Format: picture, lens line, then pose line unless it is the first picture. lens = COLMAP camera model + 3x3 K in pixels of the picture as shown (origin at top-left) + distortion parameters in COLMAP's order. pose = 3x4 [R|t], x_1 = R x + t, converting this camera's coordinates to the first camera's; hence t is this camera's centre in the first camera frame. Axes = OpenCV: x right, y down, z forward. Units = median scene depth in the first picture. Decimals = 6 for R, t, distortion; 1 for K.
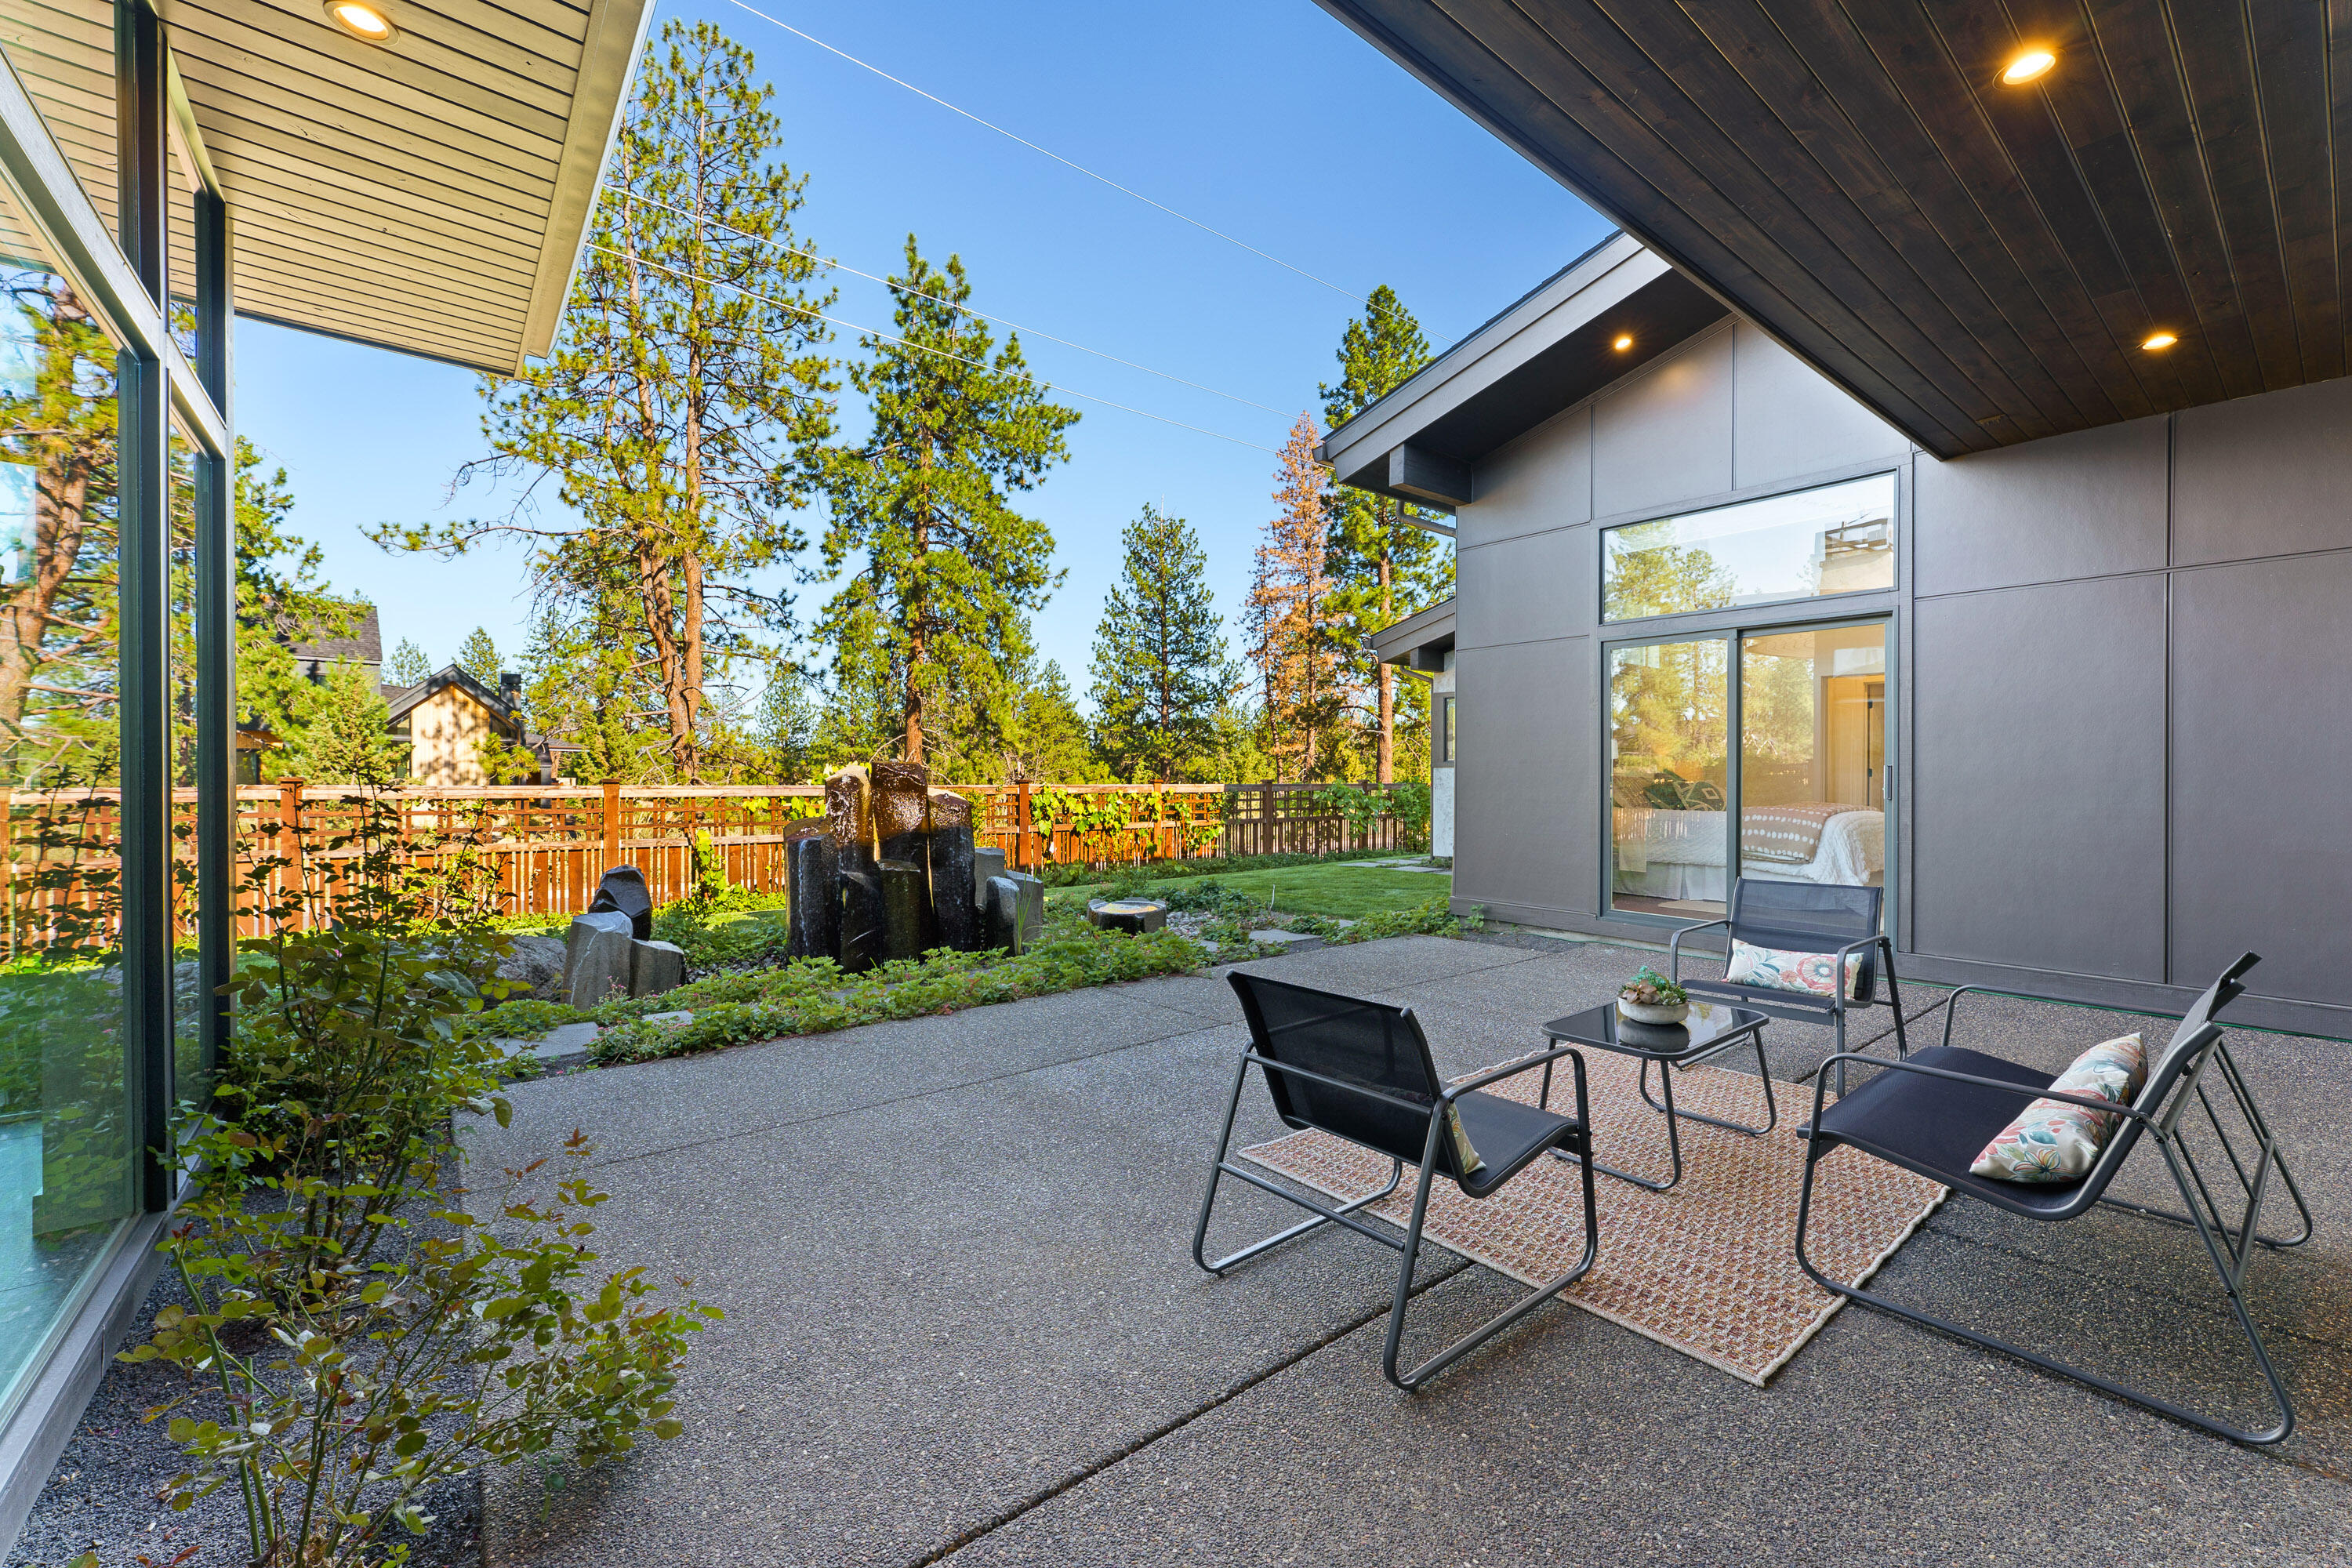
lens RADIAL K [[960.0, 0, 1176.0], [0, 960.0, 784.0], [0, 0, 1]] dist [-0.000144, -0.000269]
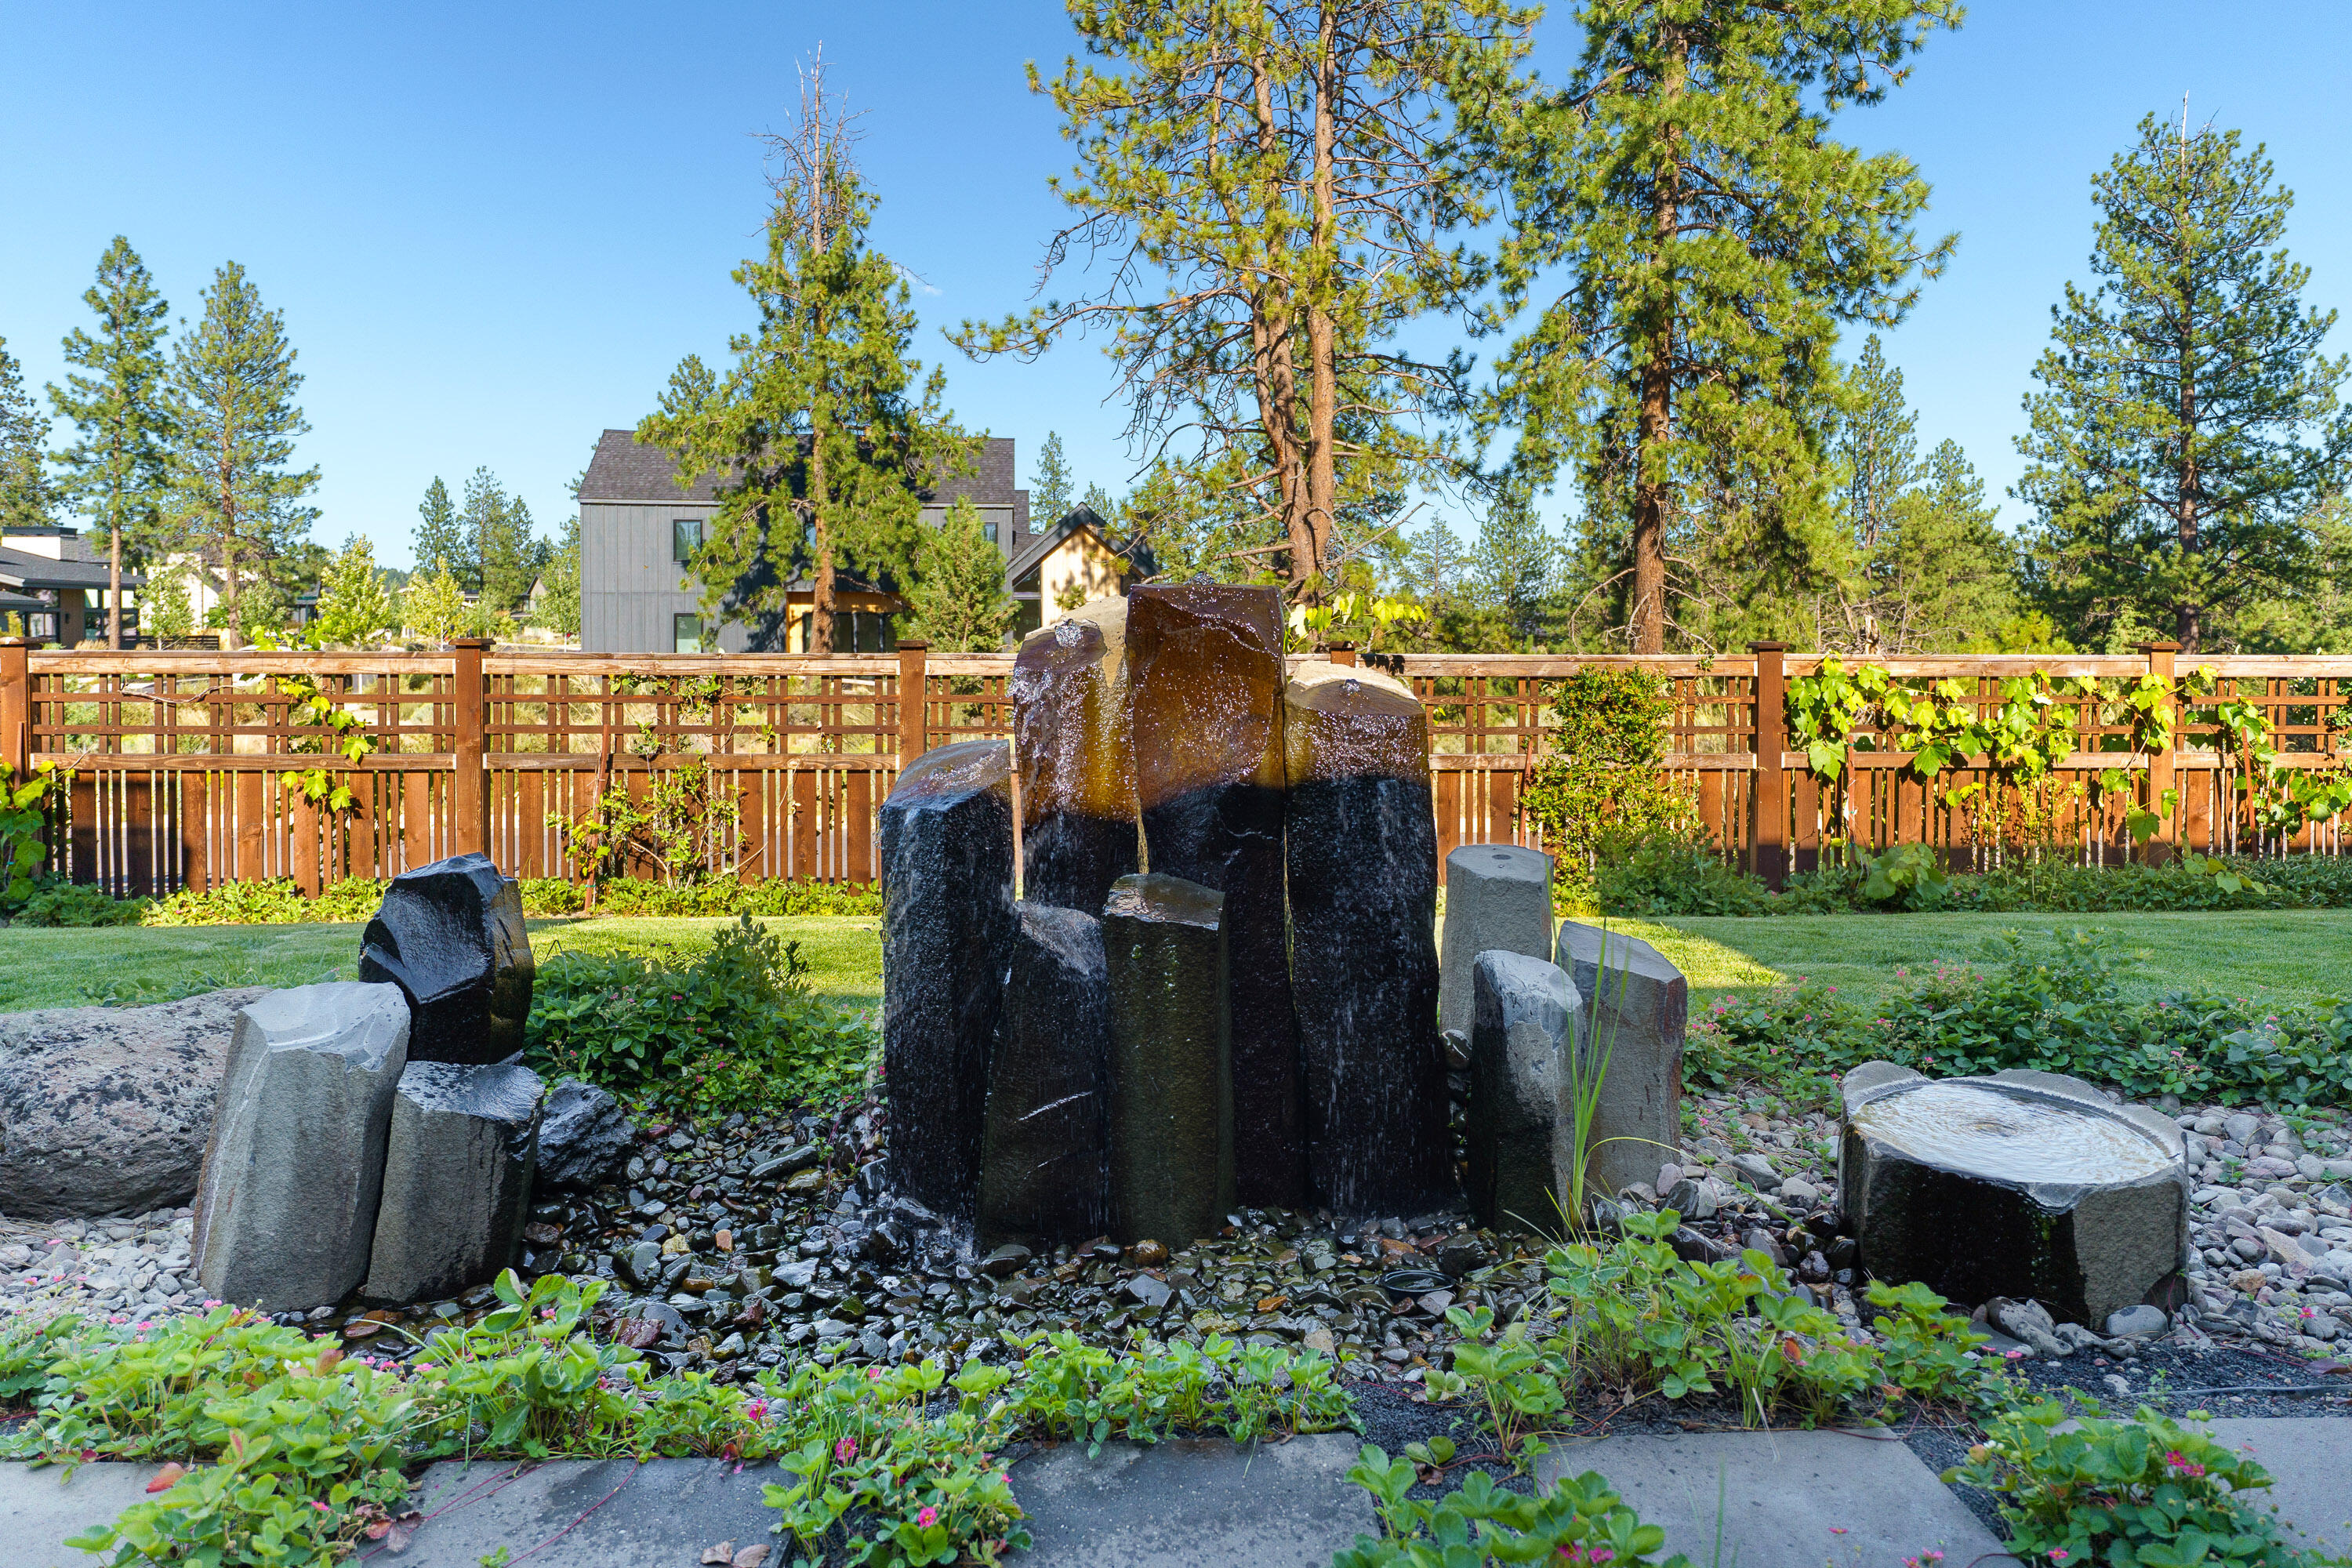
lens RADIAL K [[1378.7, 0, 1176.5], [0, 1378.7, 667.0], [0, 0, 1]] dist [0.000674, -0.003496]
pose [[0.799796, 0.008159, -0.600216, -0.001883], [-0.002493, 0.999944, 0.010270, 0.000188], [0.600266, -0.006718, 0.799772, 0.160274]]
